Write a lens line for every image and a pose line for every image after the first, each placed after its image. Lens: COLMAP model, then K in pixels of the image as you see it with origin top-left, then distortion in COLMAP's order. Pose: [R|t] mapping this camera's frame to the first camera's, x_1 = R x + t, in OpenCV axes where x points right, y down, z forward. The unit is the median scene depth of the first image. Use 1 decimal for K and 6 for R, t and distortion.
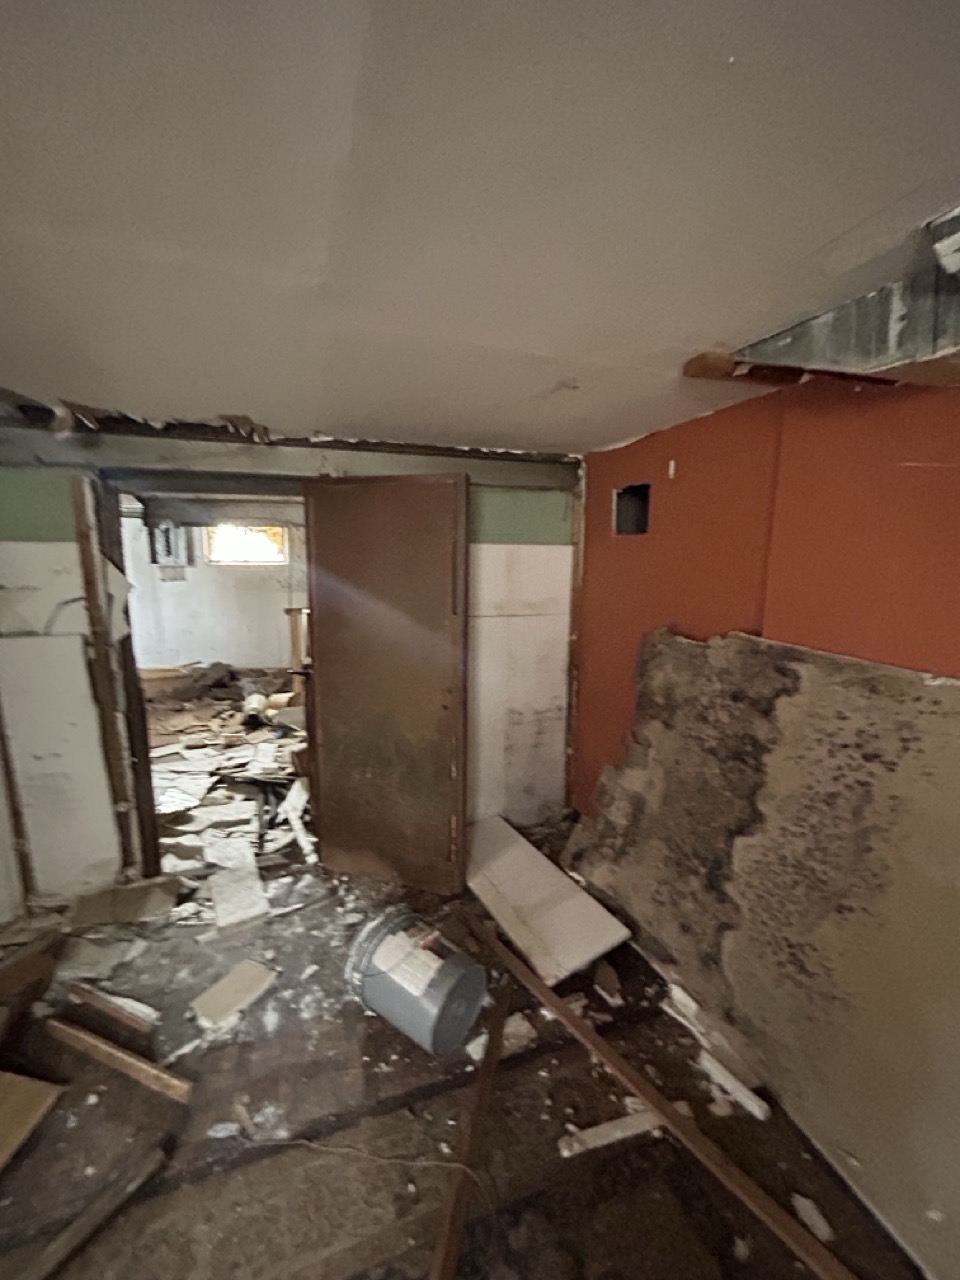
lens RADIAL K [[521.4, 0, 482.6], [0, 521.4, 638.2], [0, 0, 1]] dist [-0.000909, 0.000990]
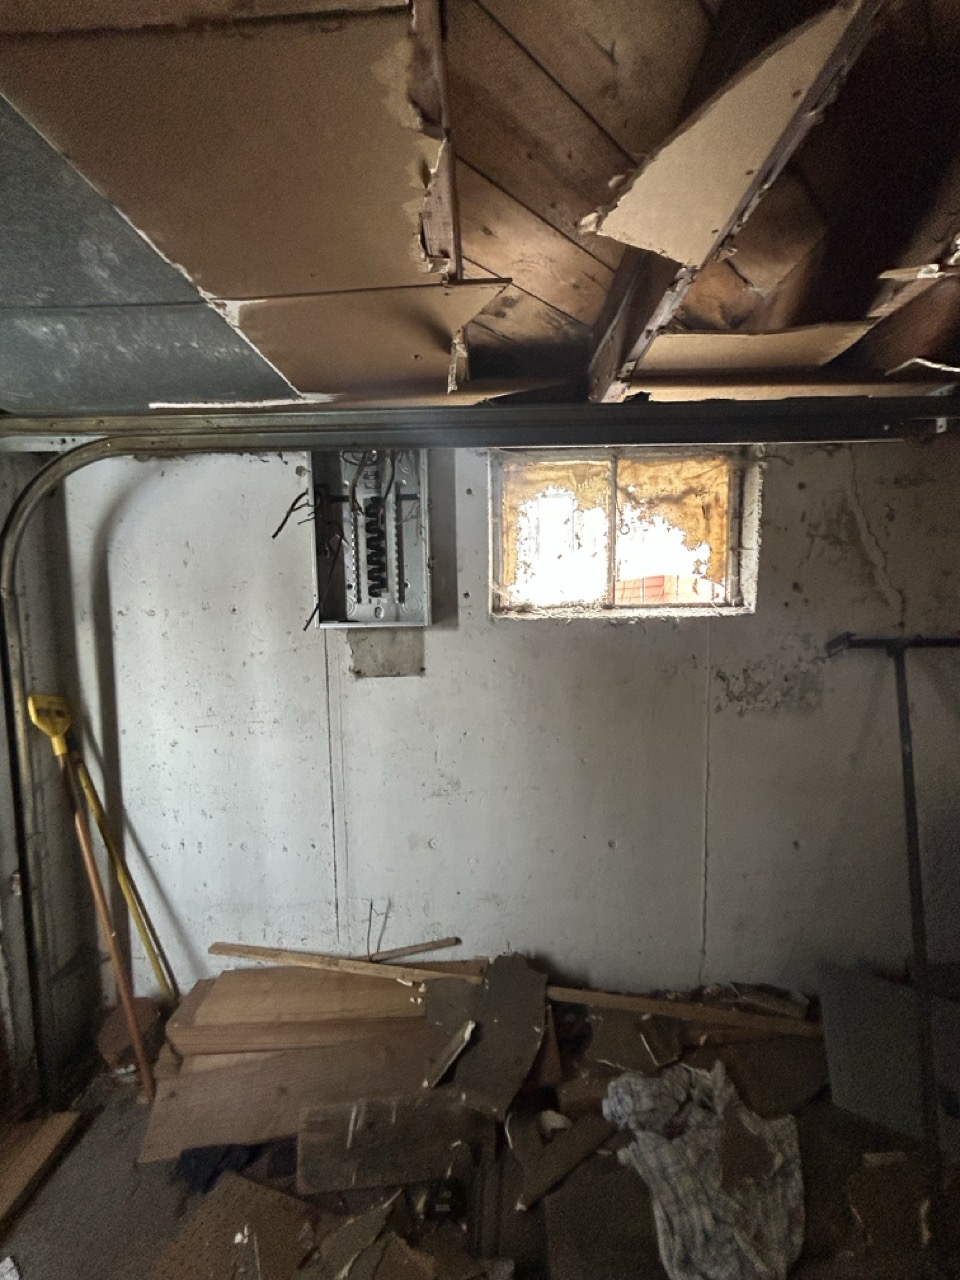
lens RADIAL K [[521.4, 0, 485.8], [0, 521.4, 636.3], [0, 0, 1]] dist [-0.000909, 0.000990]
pose [[0.934910, 0.007200, -0.354813, -0.940354], [-0.029679, 0.997878, -0.057955, -0.253221], [0.353642, 0.064713, 0.933139, 1.598916]]
